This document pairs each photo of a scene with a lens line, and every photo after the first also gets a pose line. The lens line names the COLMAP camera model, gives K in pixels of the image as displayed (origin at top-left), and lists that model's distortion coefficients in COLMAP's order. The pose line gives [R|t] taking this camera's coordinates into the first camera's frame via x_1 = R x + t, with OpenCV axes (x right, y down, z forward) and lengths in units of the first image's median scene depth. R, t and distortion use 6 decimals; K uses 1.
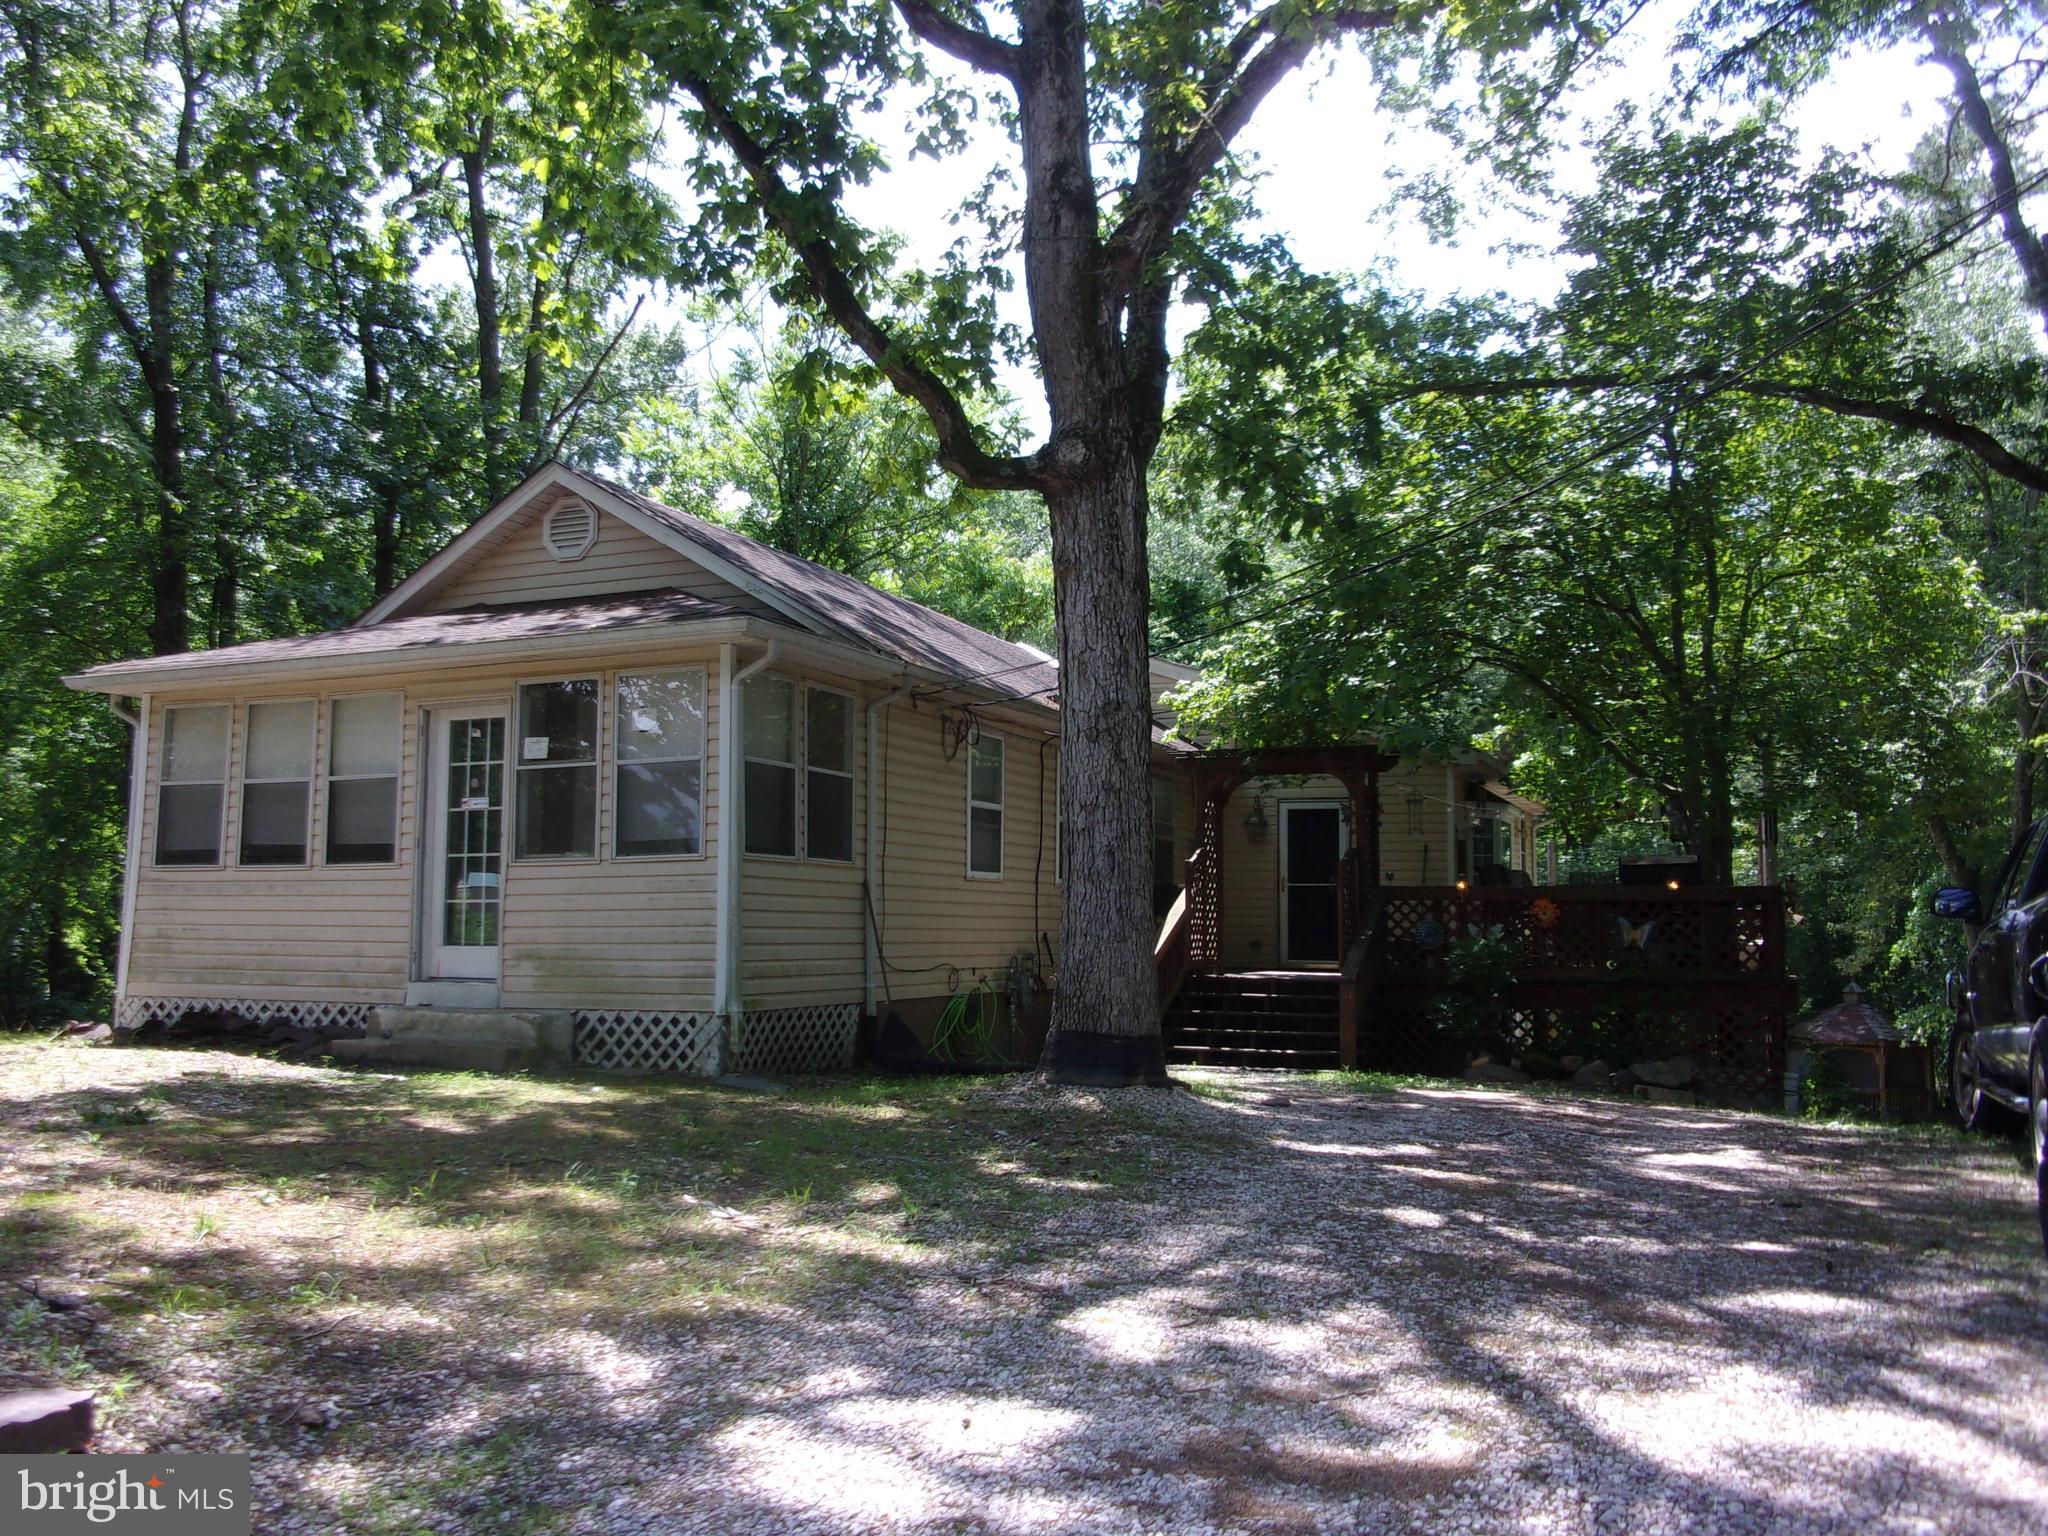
lens RADIAL K [[1708.5, 0, 1024.0], [0, 1708.5, 768.0], [0, 0, 1]] dist [-0.002747, -0.000377]
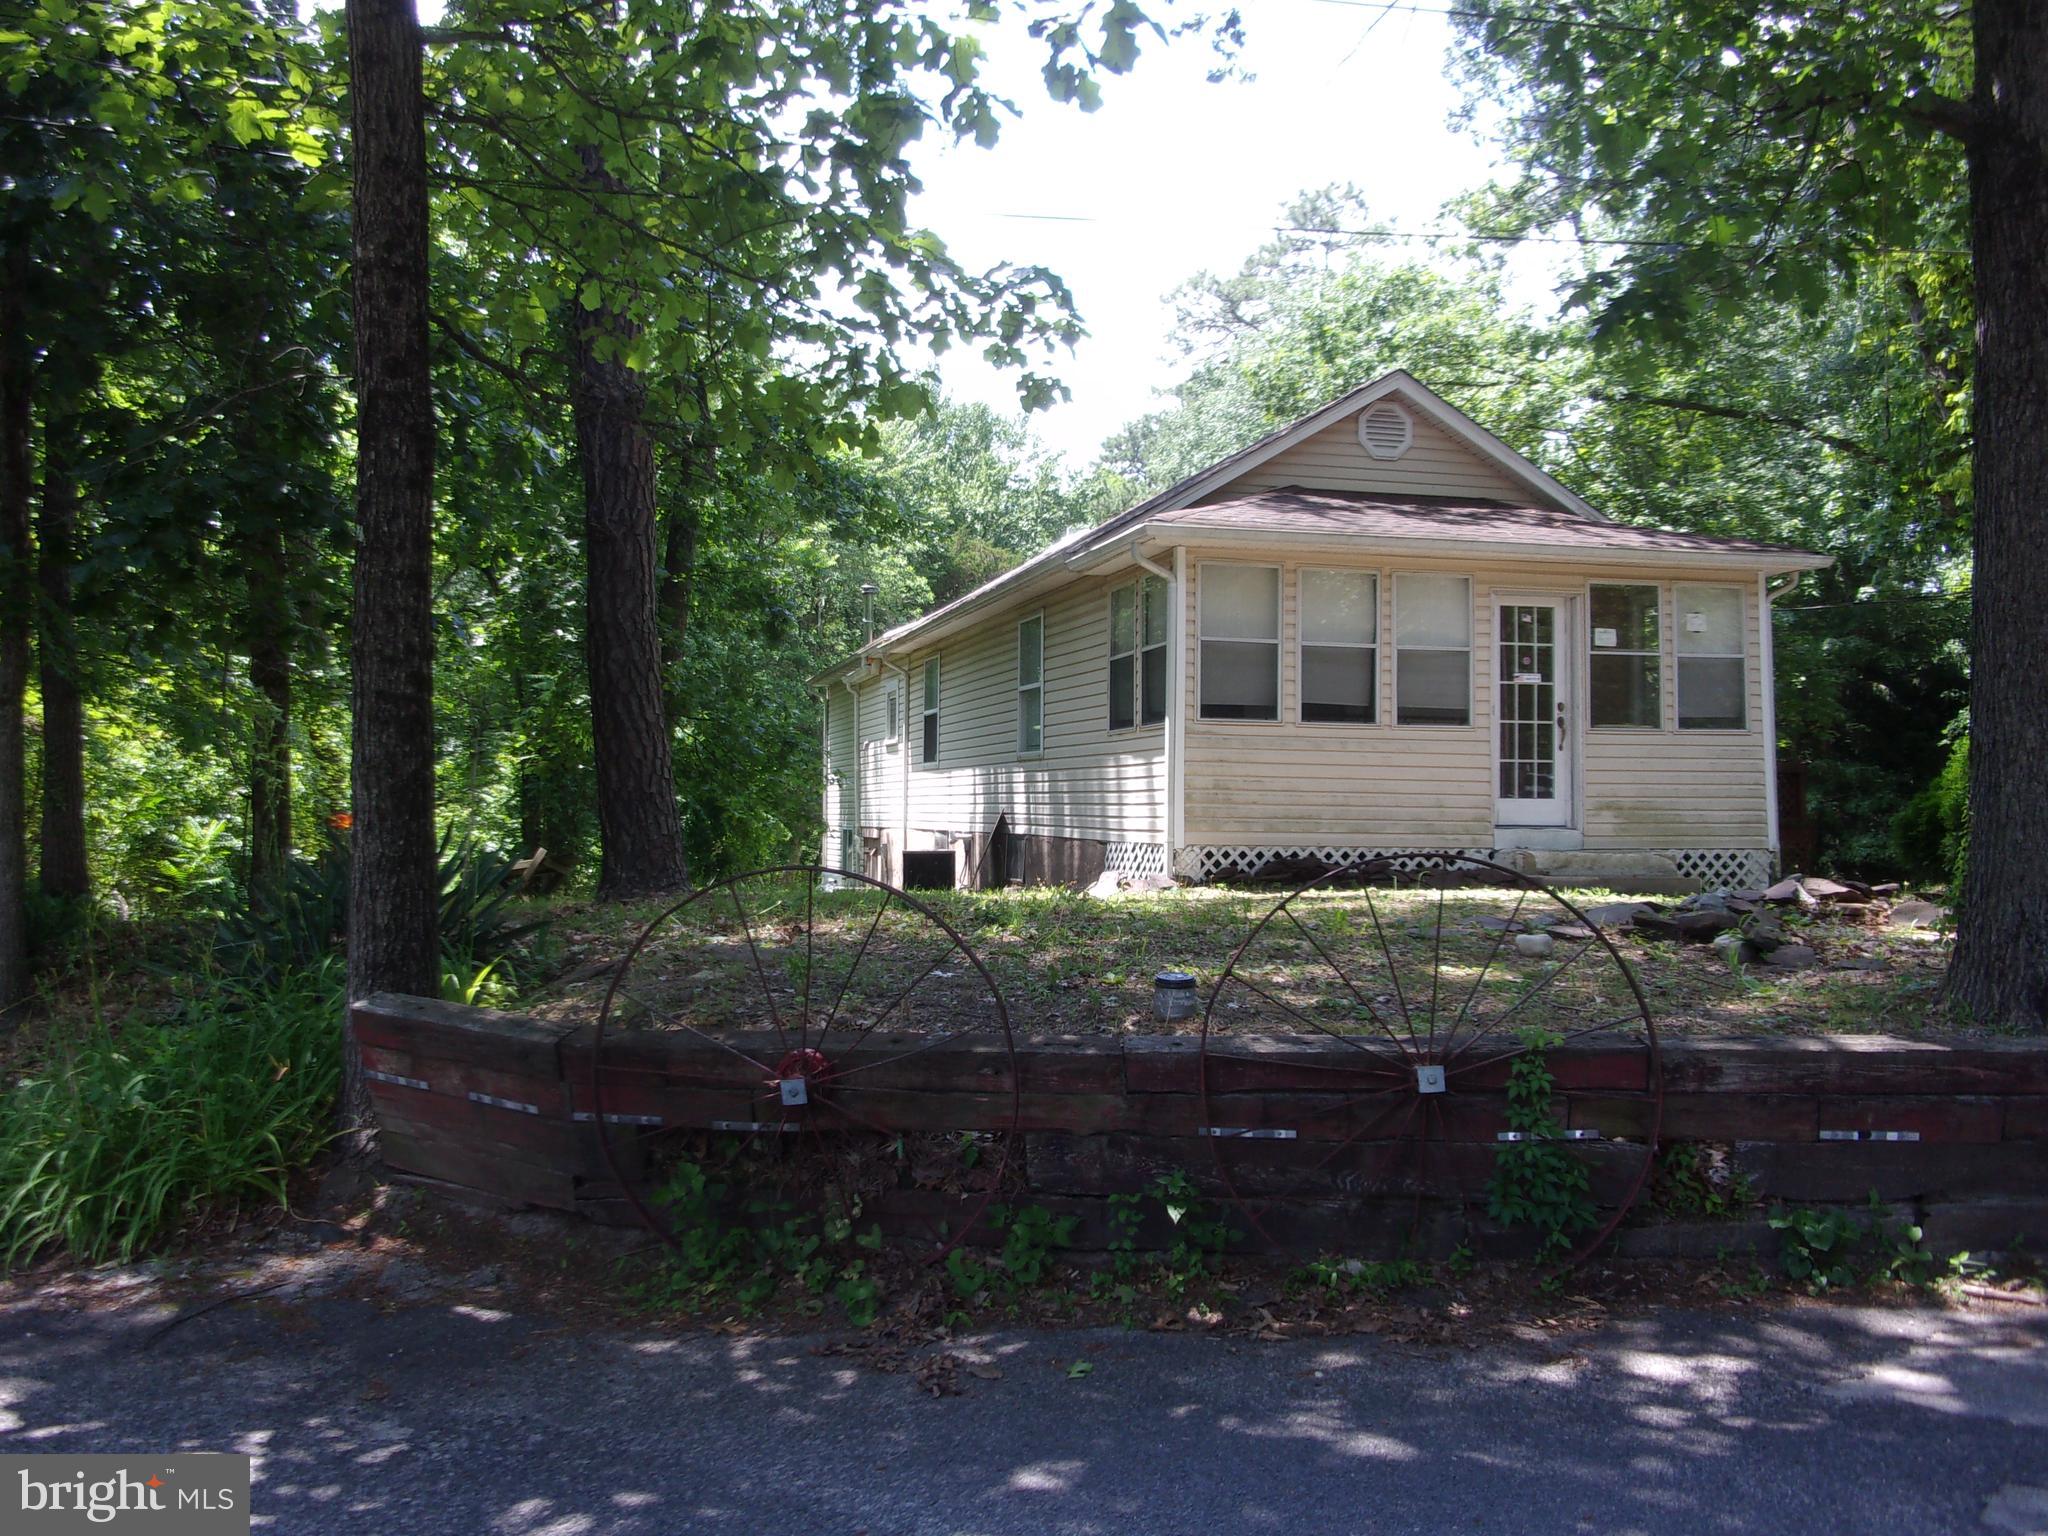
lens RADIAL K [[1708.5, 0, 1024.0], [0, 1708.5, 768.0], [0, 0, 1]] dist [-0.002747, -0.000377]
pose [[0.788852, 0.017697, 0.614328, -1.315717], [-0.066425, 0.996185, 0.056600, 0.038548], [-0.610982, -0.085456, 0.787018, 0.278730]]
